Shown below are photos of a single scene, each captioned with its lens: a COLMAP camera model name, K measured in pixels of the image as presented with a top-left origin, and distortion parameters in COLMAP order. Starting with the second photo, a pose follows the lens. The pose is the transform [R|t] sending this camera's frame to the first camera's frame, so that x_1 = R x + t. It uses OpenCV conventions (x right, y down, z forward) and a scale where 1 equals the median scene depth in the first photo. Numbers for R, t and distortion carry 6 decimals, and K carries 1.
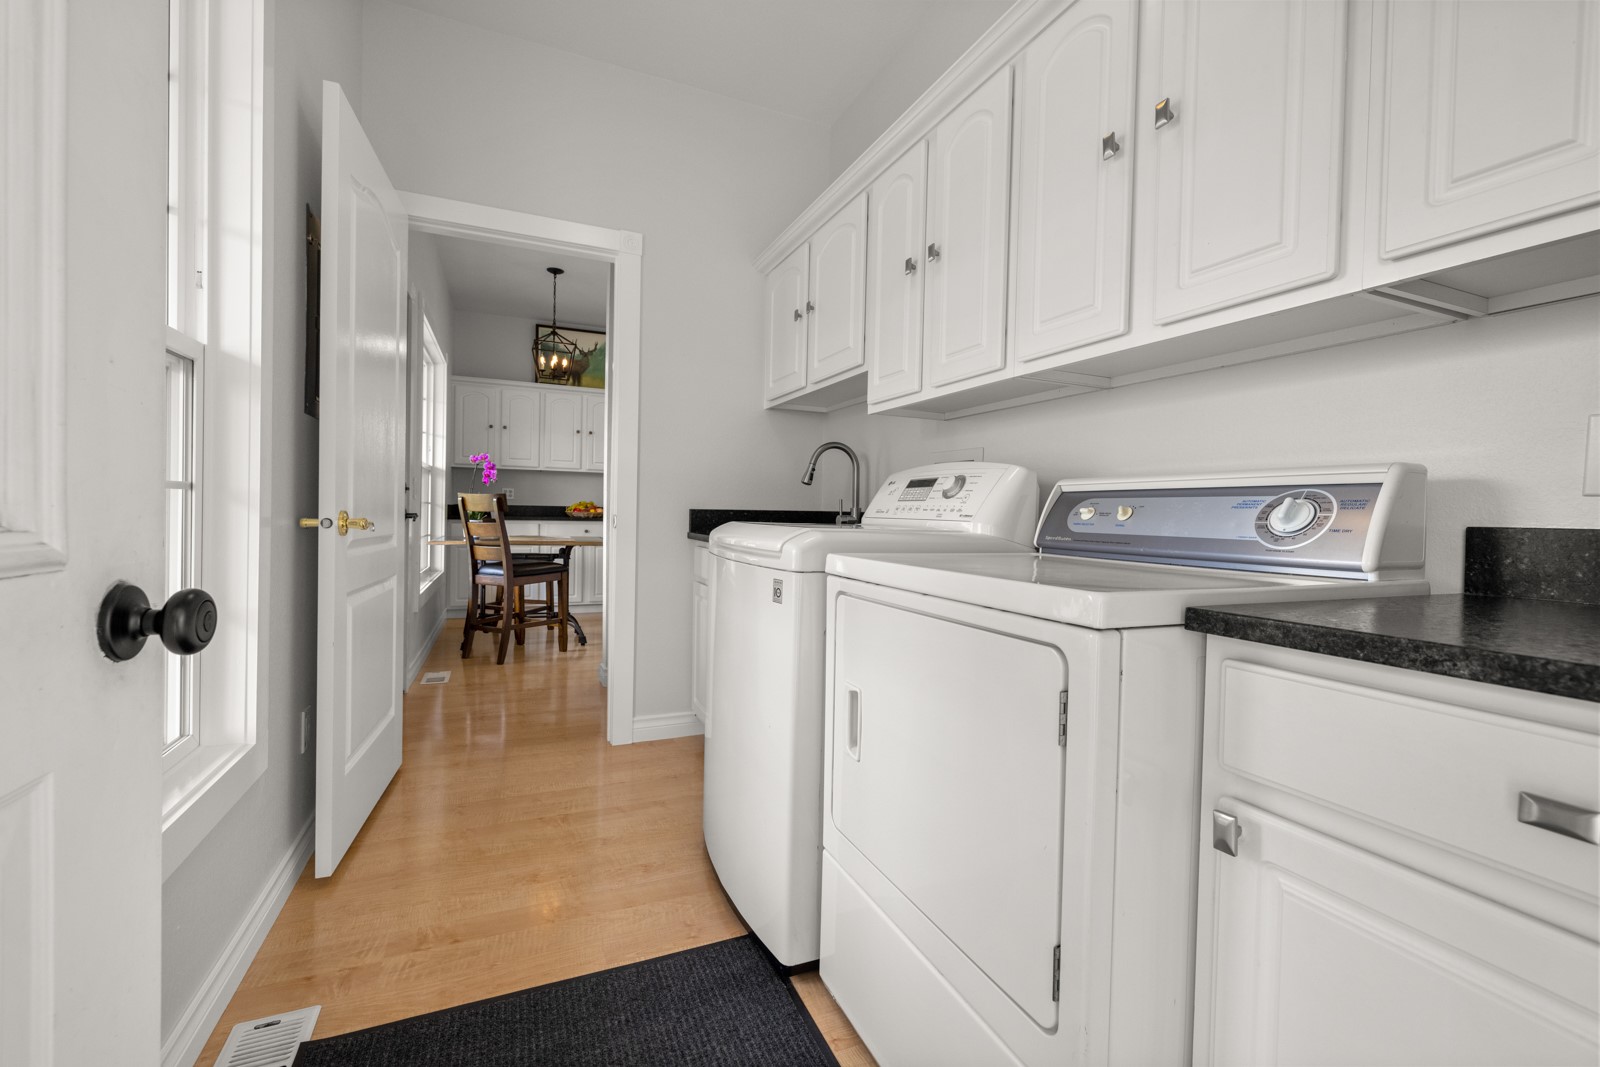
lens RADIAL K [[667.6, 0, 797.7], [0, 667.6, 526.4], [0, 0, 1]] dist [0.001395, 0.000247]
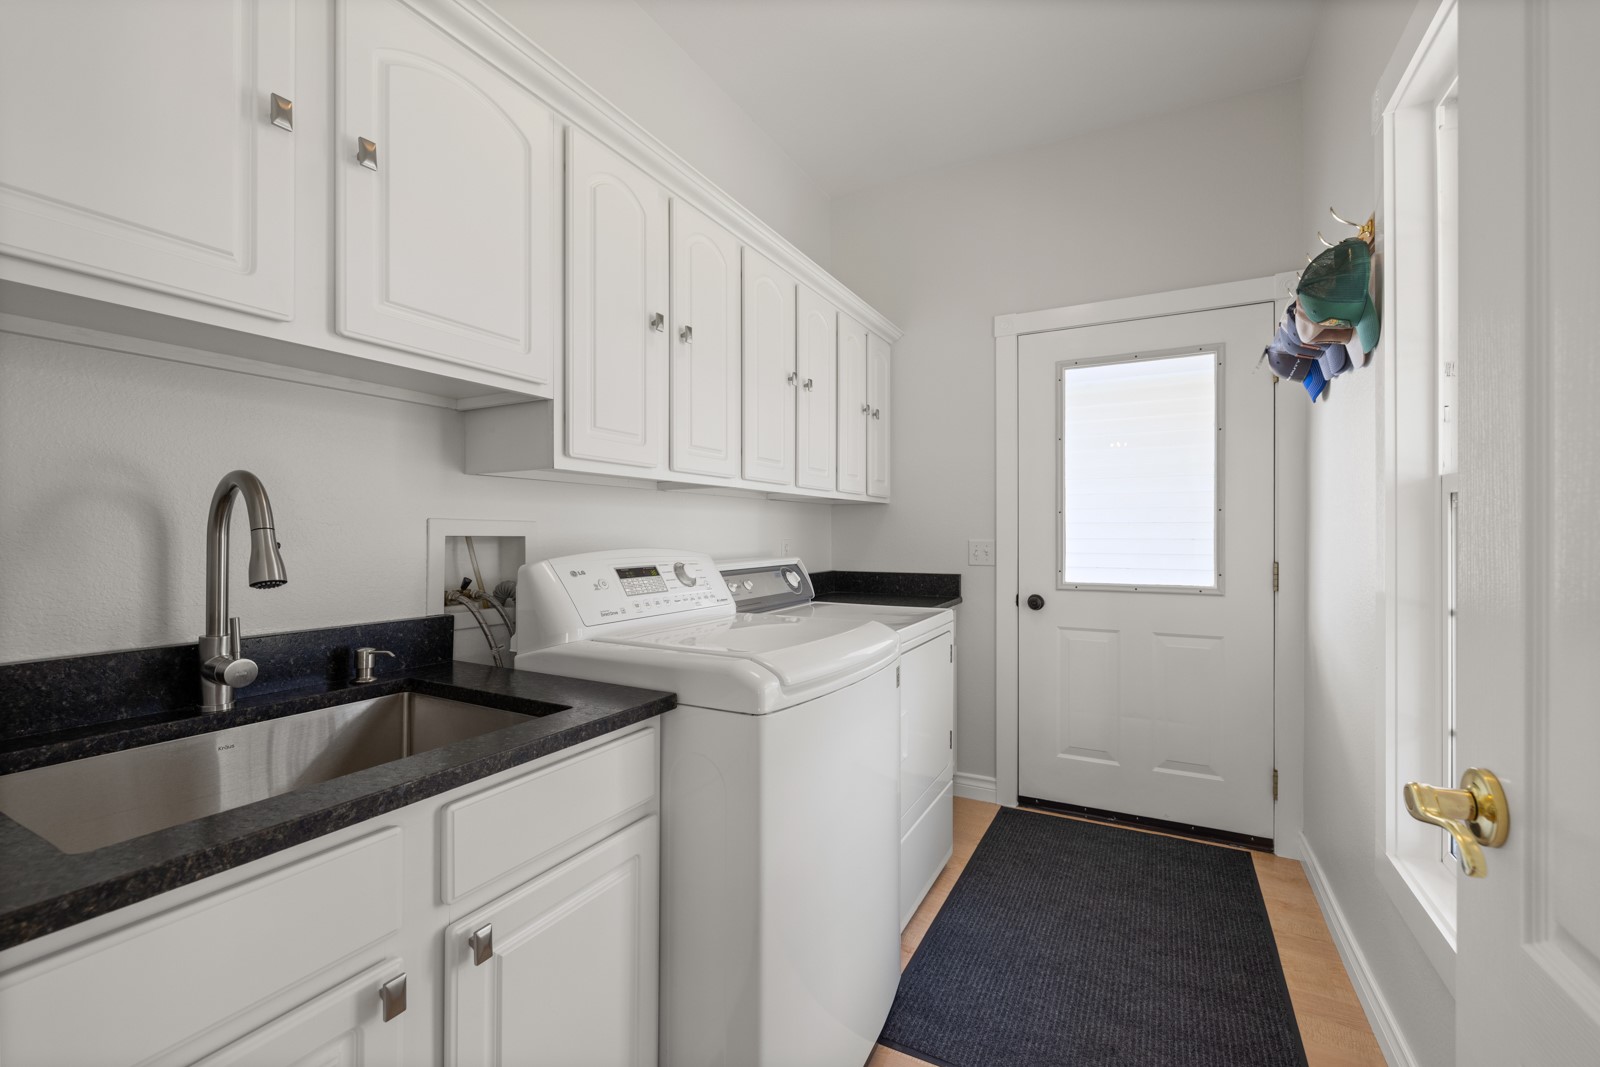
lens RADIAL K [[667.6, 0, 797.7], [0, 667.6, 526.4], [0, 0, 1]] dist [0.001395, 0.000247]
pose [[-0.616251, -0.021576, 0.787255, -0.639215], [-0.003047, 0.999682, 0.025013, -0.150926], [-0.787544, 0.013016, -0.616121, 1.414243]]
